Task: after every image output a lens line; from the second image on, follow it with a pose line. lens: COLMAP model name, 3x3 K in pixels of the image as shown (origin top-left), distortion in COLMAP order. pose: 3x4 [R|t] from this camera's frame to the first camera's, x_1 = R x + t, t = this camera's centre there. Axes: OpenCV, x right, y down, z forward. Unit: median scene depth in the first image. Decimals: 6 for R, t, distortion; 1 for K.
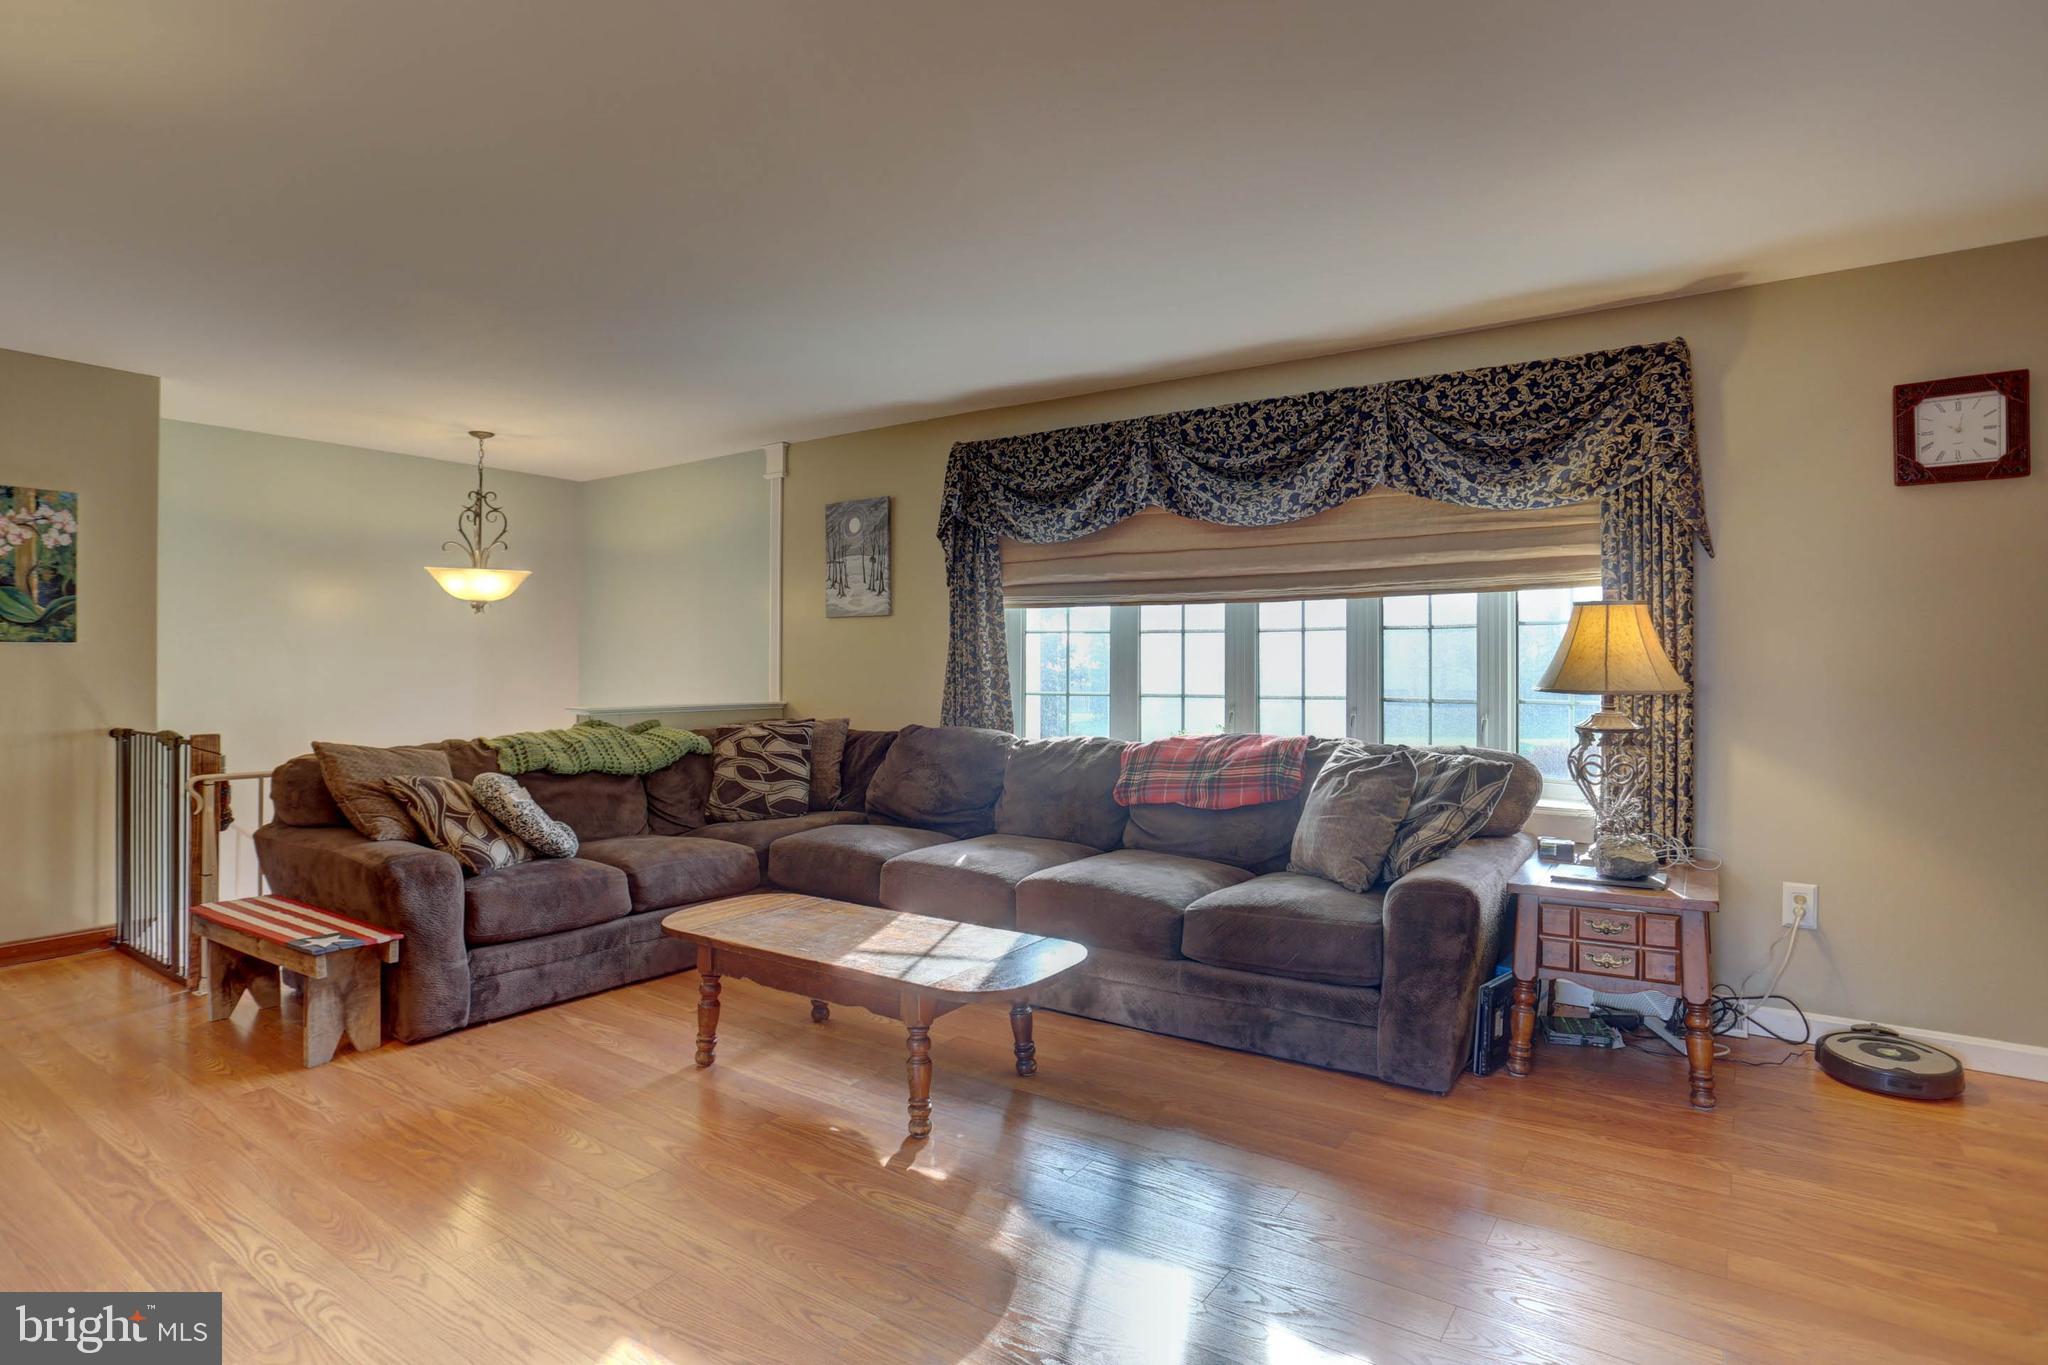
lens RADIAL K [[1068.2, 0, 1021.0], [0, 1068.2, 665.7], [0, 0, 1]] dist [-0.076457, 0.039252]
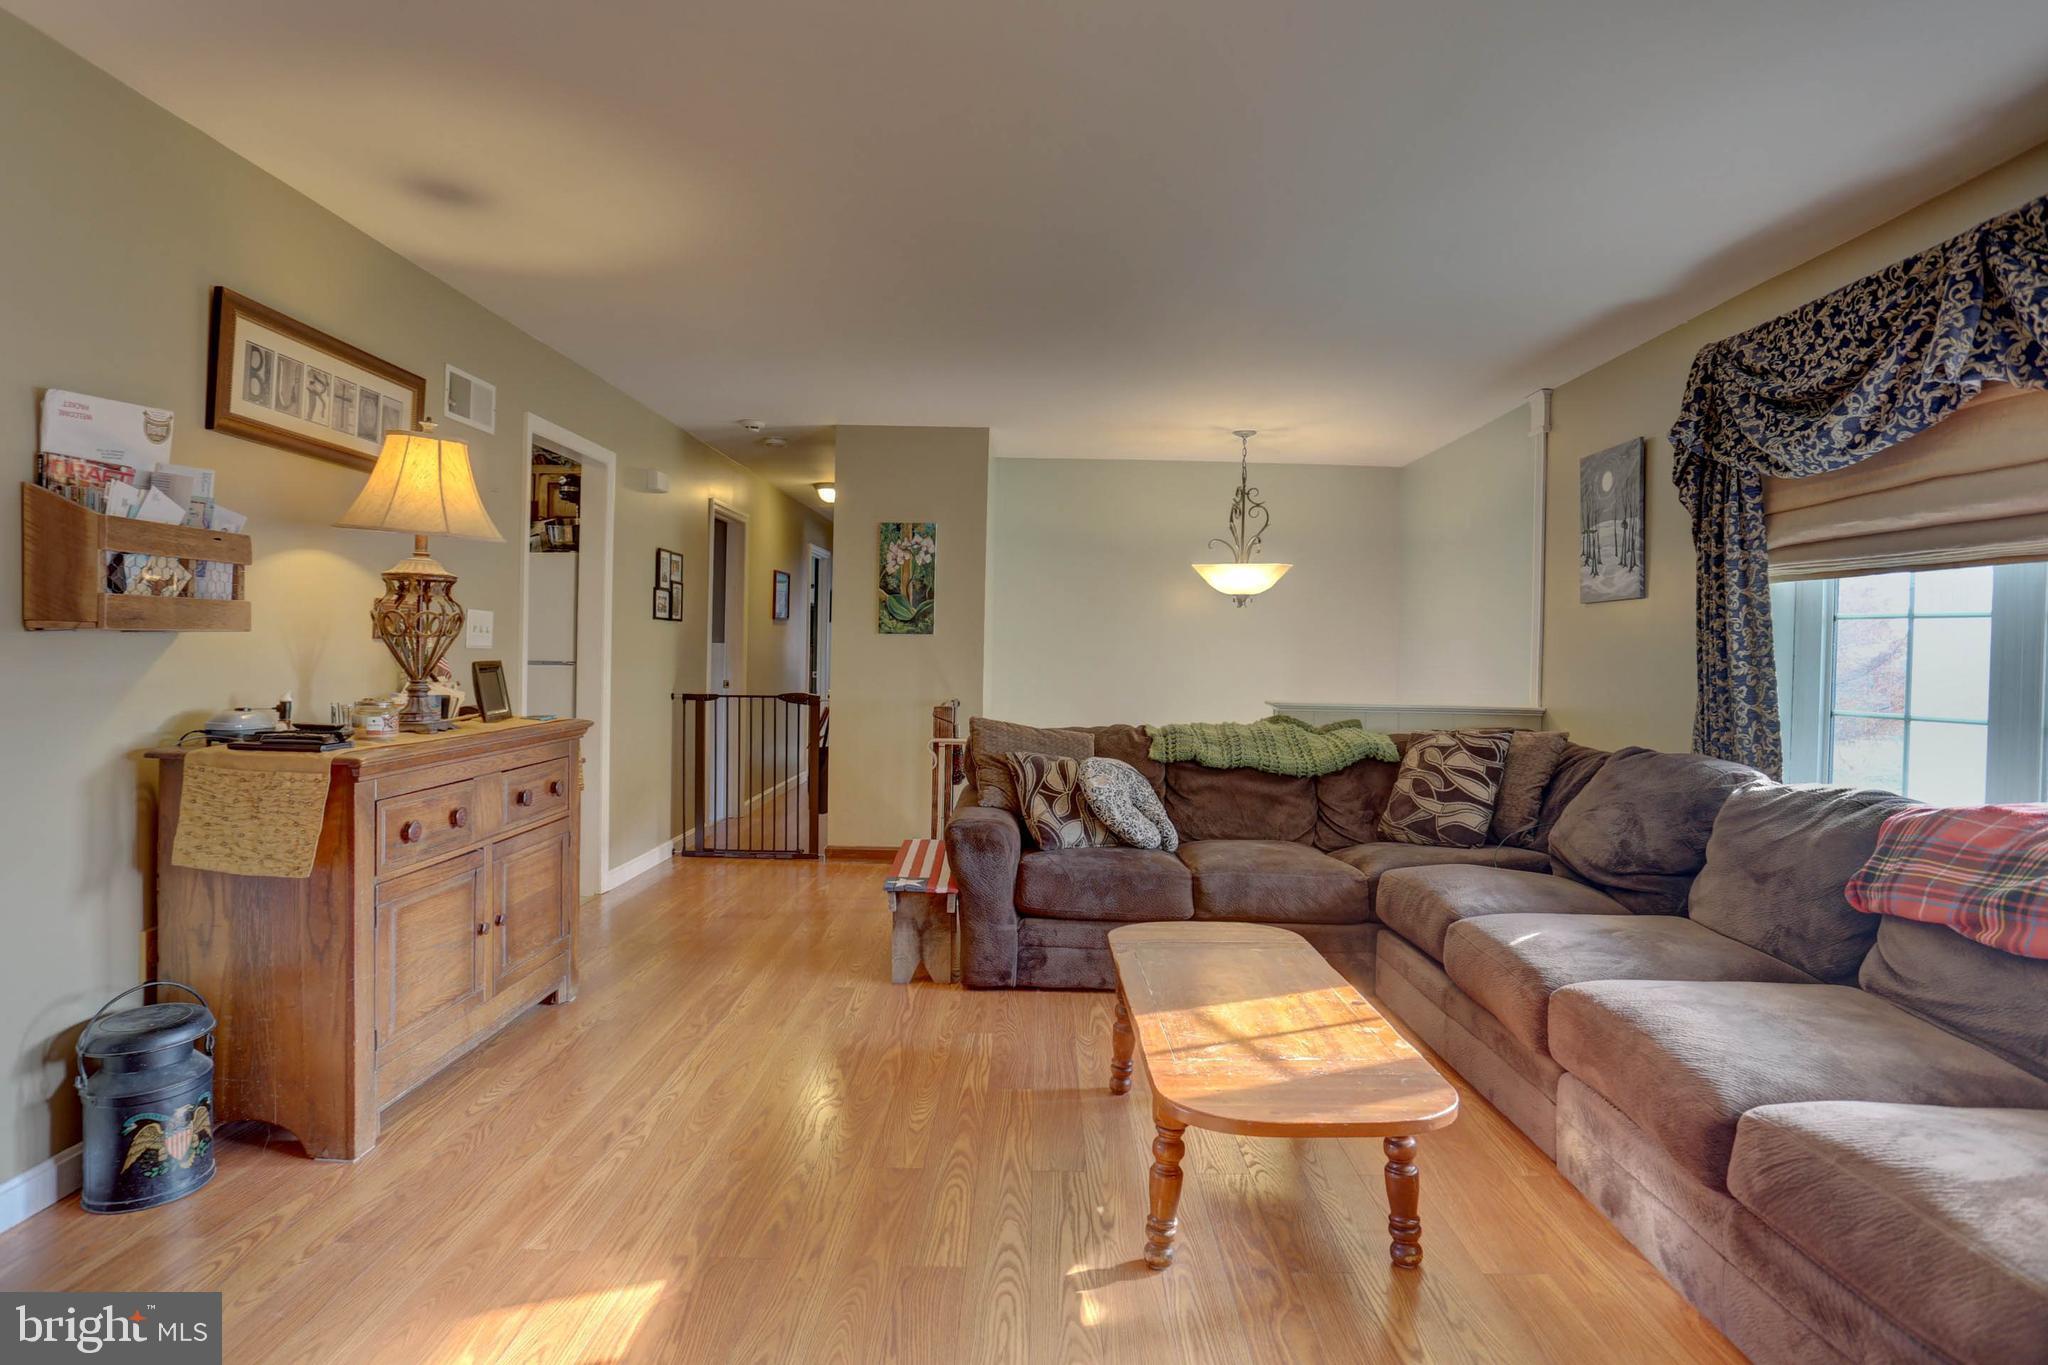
lens RADIAL K [[1068.2, 0, 1021.0], [0, 1068.2, 665.7], [0, 0, 1]] dist [-0.076457, 0.039252]
pose [[0.565621, 0.020723, -0.824405, 0.271861], [-0.019855, 0.999737, 0.011508, -0.000012], [0.824426, 0.009859, 0.565883, 0.276756]]
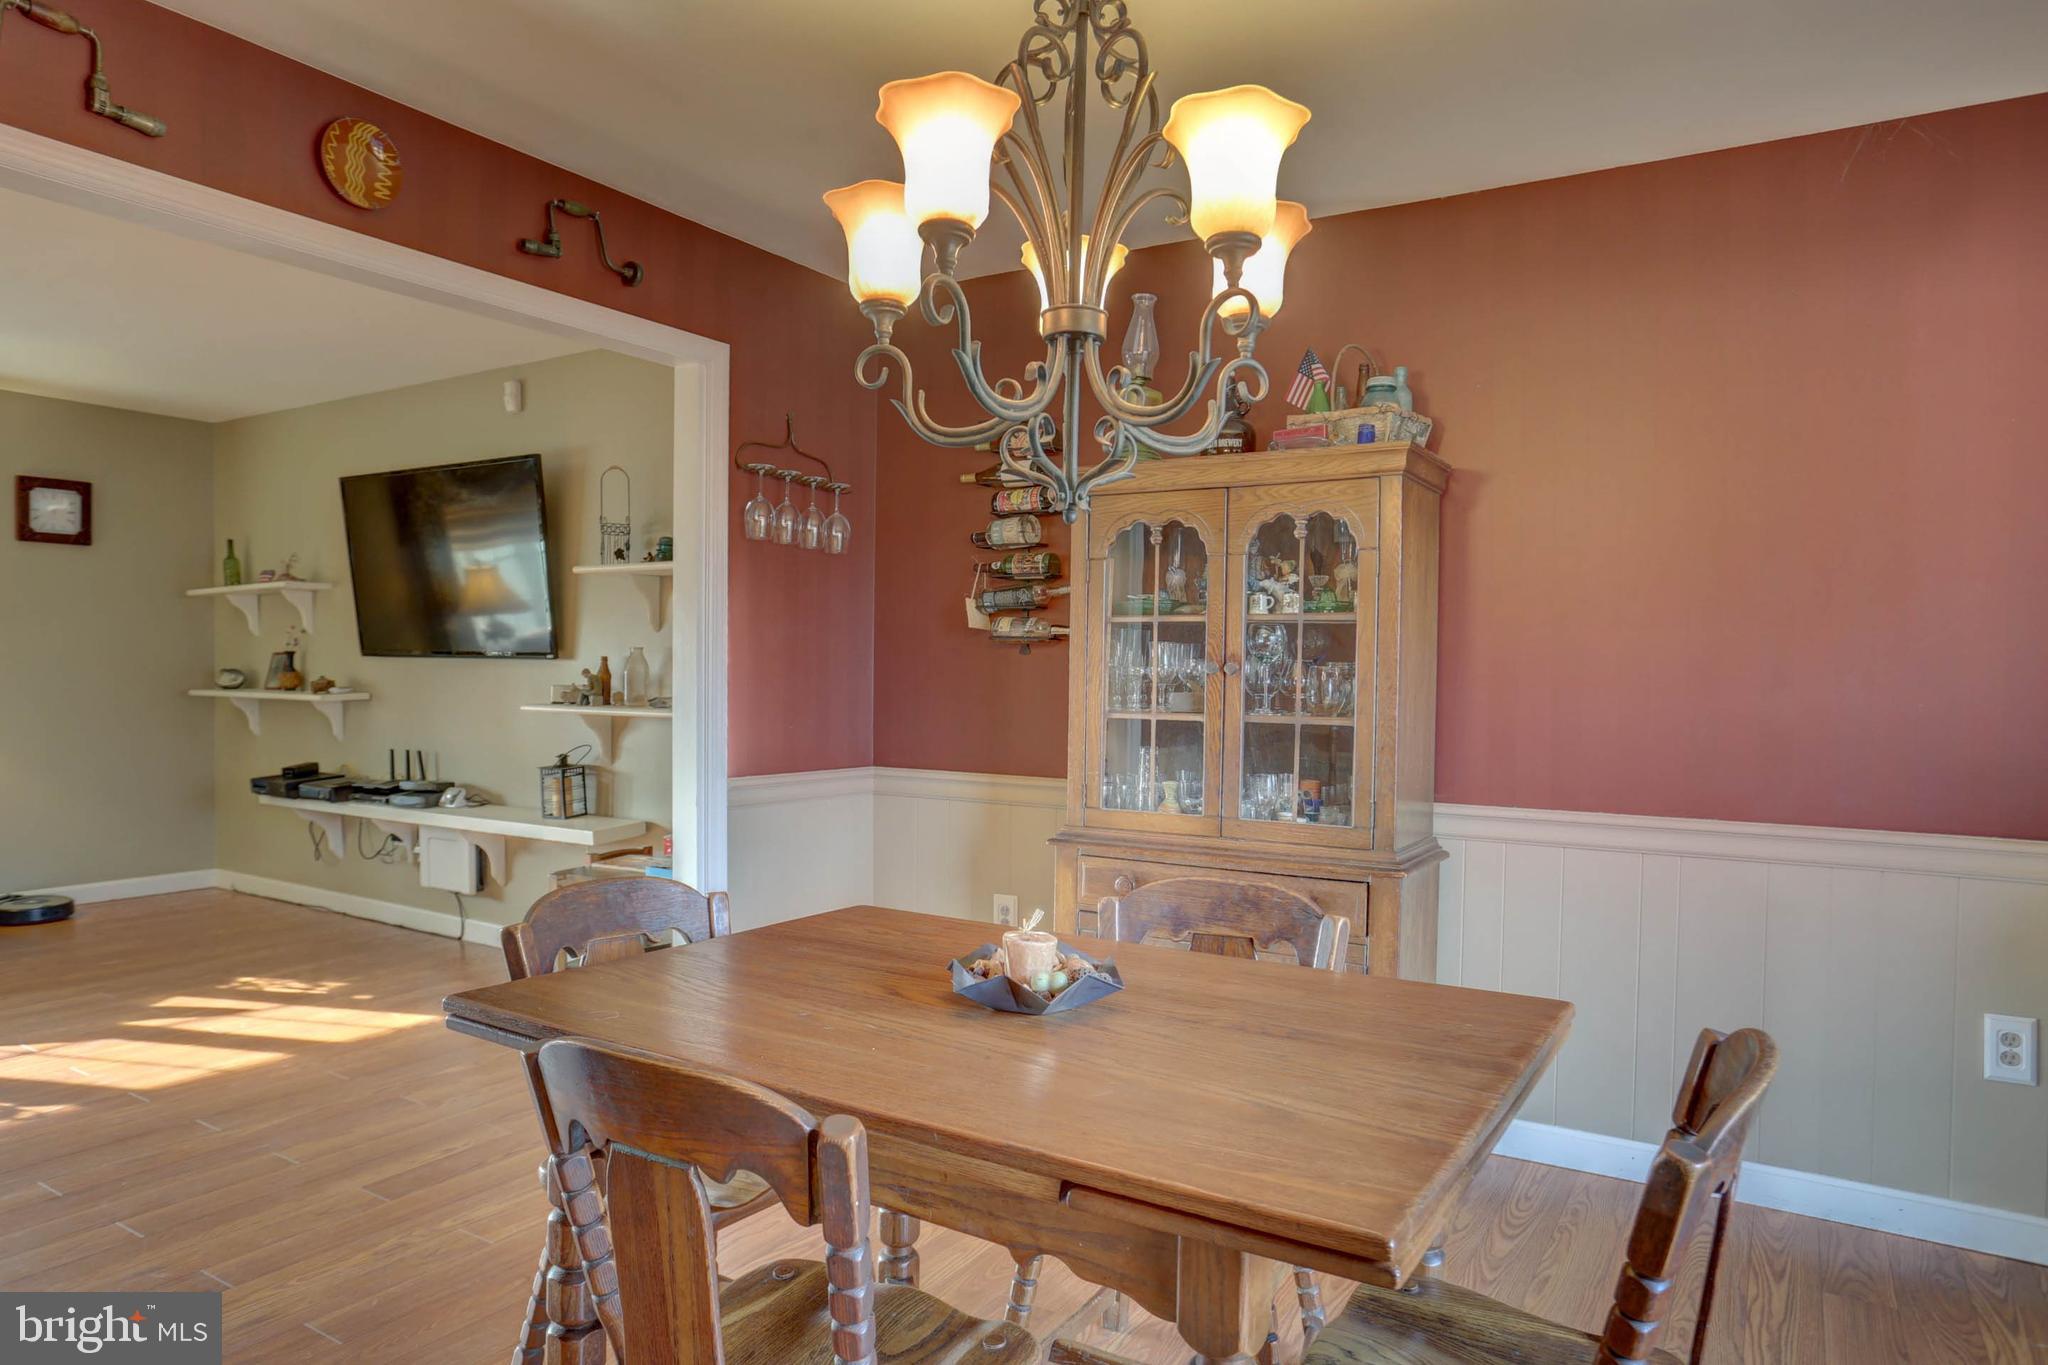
lens RADIAL K [[1285.6, 0, 1023.2], [0, 1285.6, 713.0], [0, 0, 1]] dist [0.001728, 0.000388]
pose [[-0.049548, -0.046378, 0.997694, -0.747958], [-0.010179, 0.998893, 0.045928, -0.015648], [-0.998720, -0.007880, -0.049965, -0.256723]]
